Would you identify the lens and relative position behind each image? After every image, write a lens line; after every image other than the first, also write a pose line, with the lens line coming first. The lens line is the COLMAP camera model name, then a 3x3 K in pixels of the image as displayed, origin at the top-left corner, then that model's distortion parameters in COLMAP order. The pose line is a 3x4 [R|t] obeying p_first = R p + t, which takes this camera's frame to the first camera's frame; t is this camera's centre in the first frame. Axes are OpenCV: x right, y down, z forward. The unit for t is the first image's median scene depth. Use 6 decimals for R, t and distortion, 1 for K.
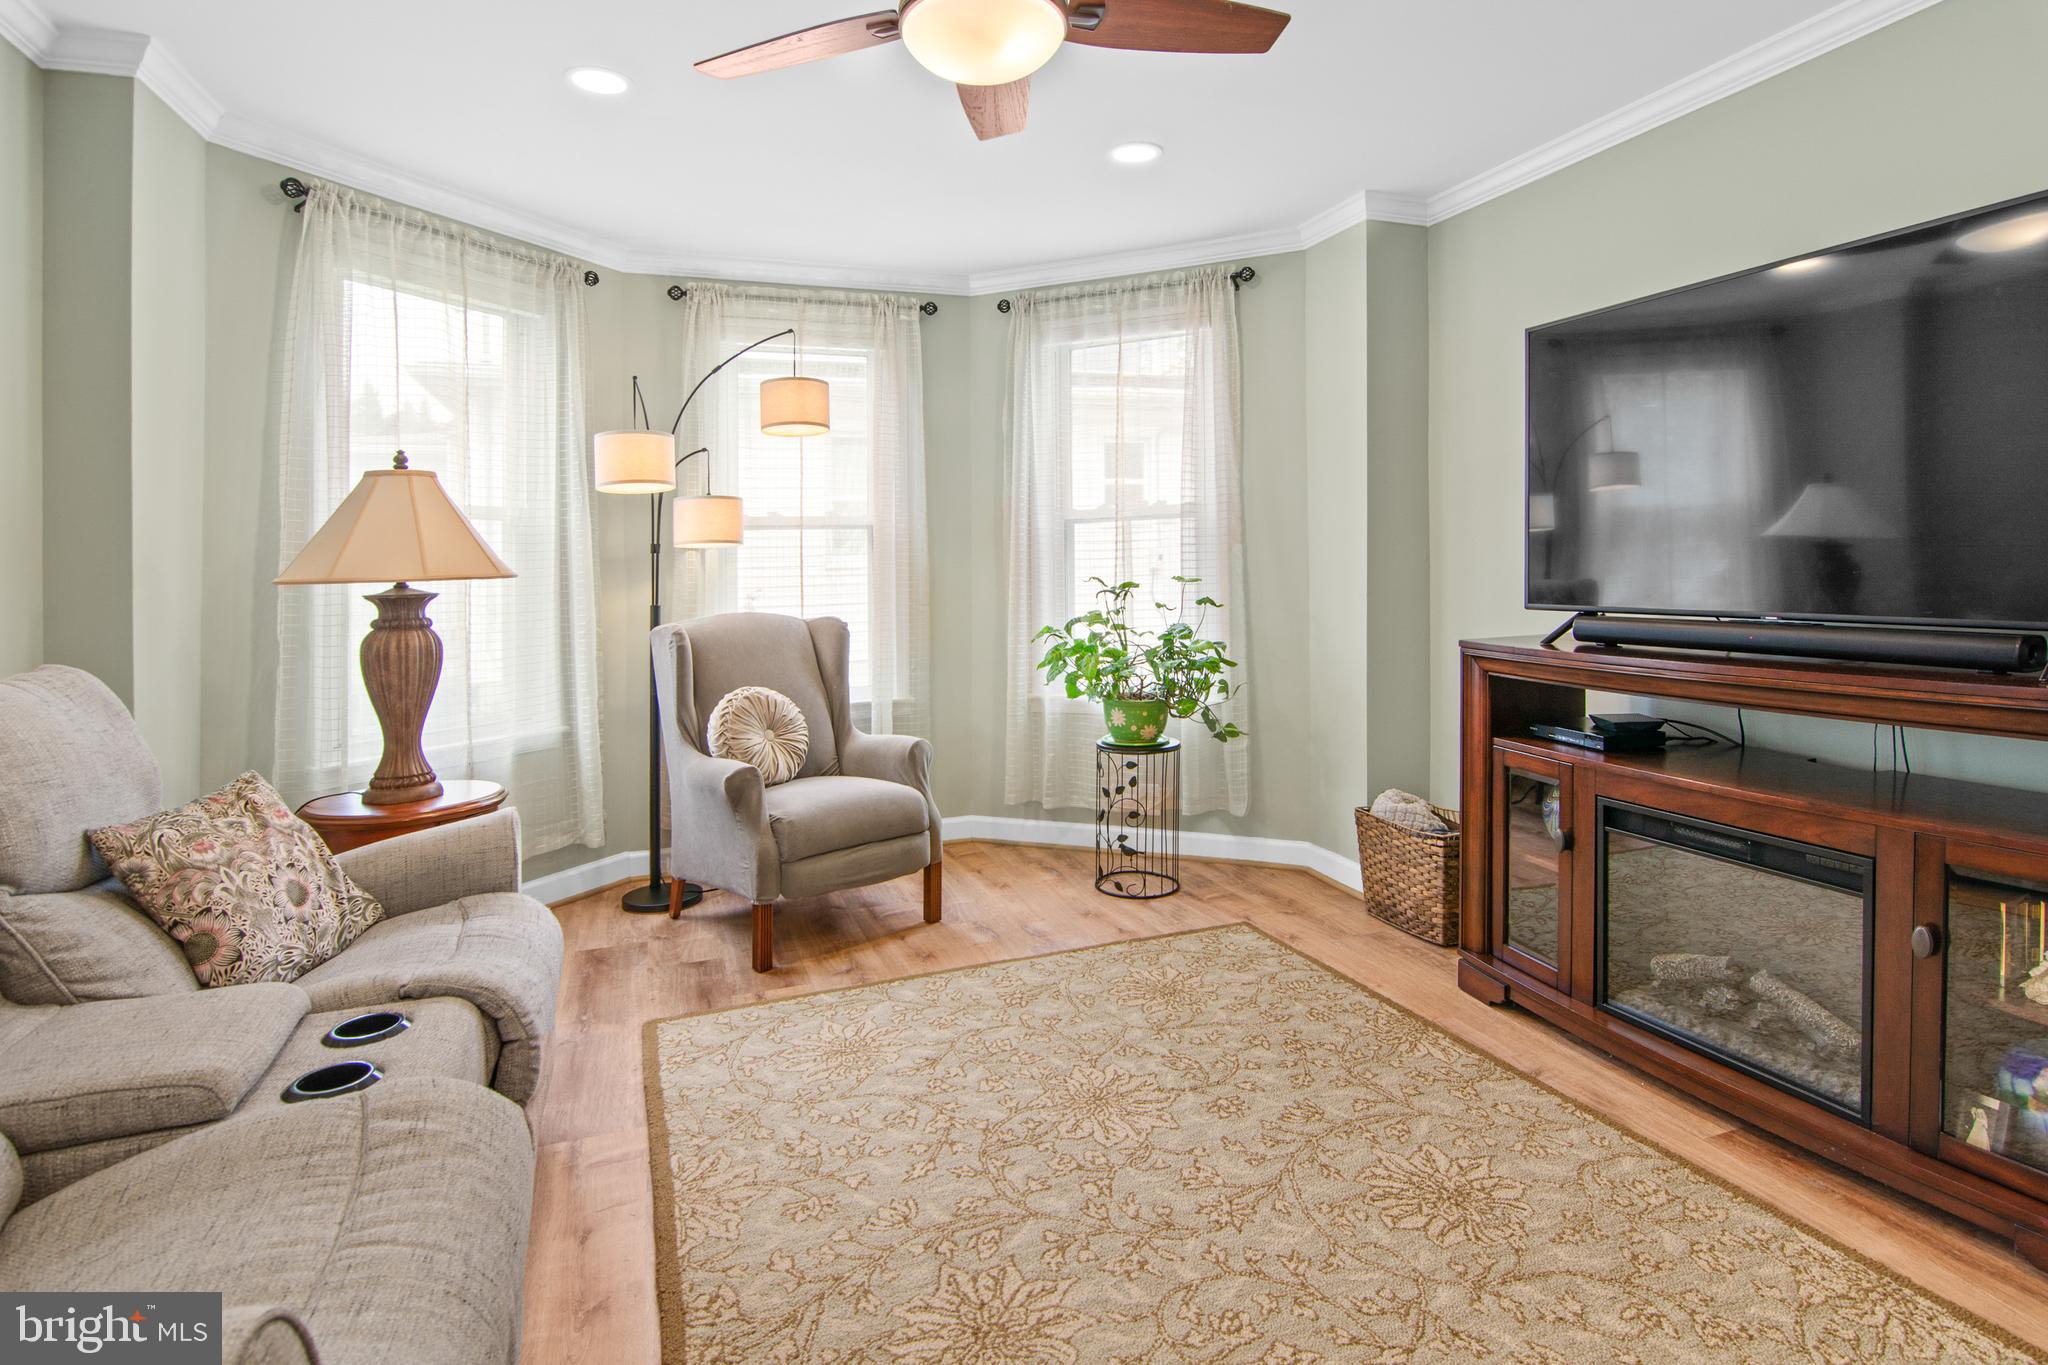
lens RADIAL K [[1023.0, 0, 1028.0], [0, 1023.0, 645.6], [0, 0, 1]] dist [-0.003710, -0.004960]
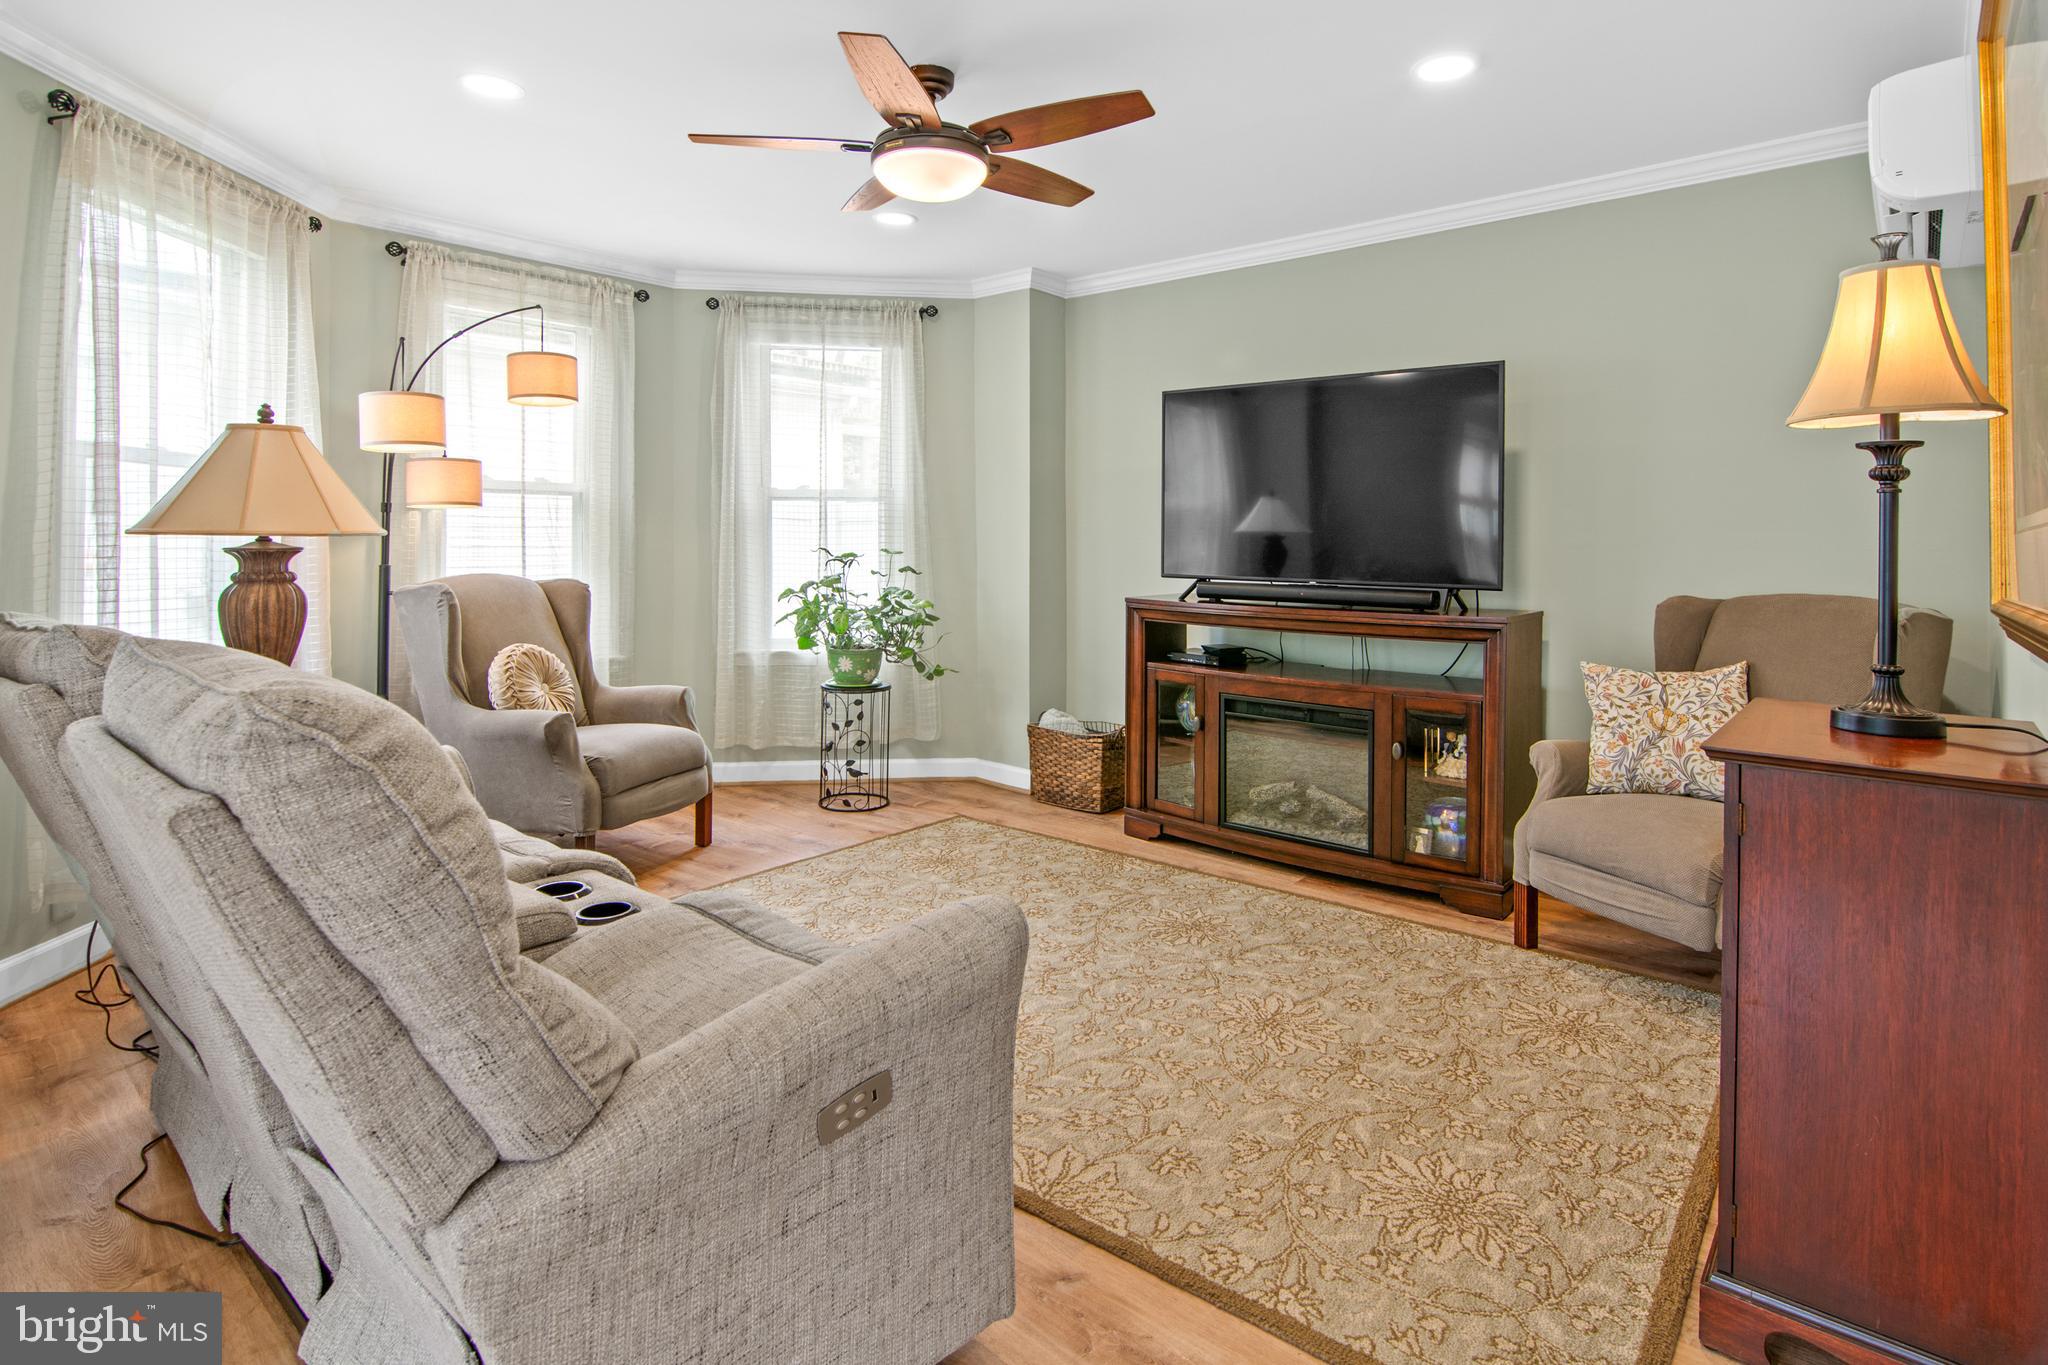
lens RADIAL K [[1023.0, 0, 1018.7], [0, 1023.0, 612.2], [0, 0, 1]] dist [-0.003710, -0.004960]
pose [[0.876539, -0.004901, 0.481305, -0.327704], [0.008445, 0.999951, -0.005198, 0.017797], [-0.481256, 0.008621, 0.876538, -0.168891]]
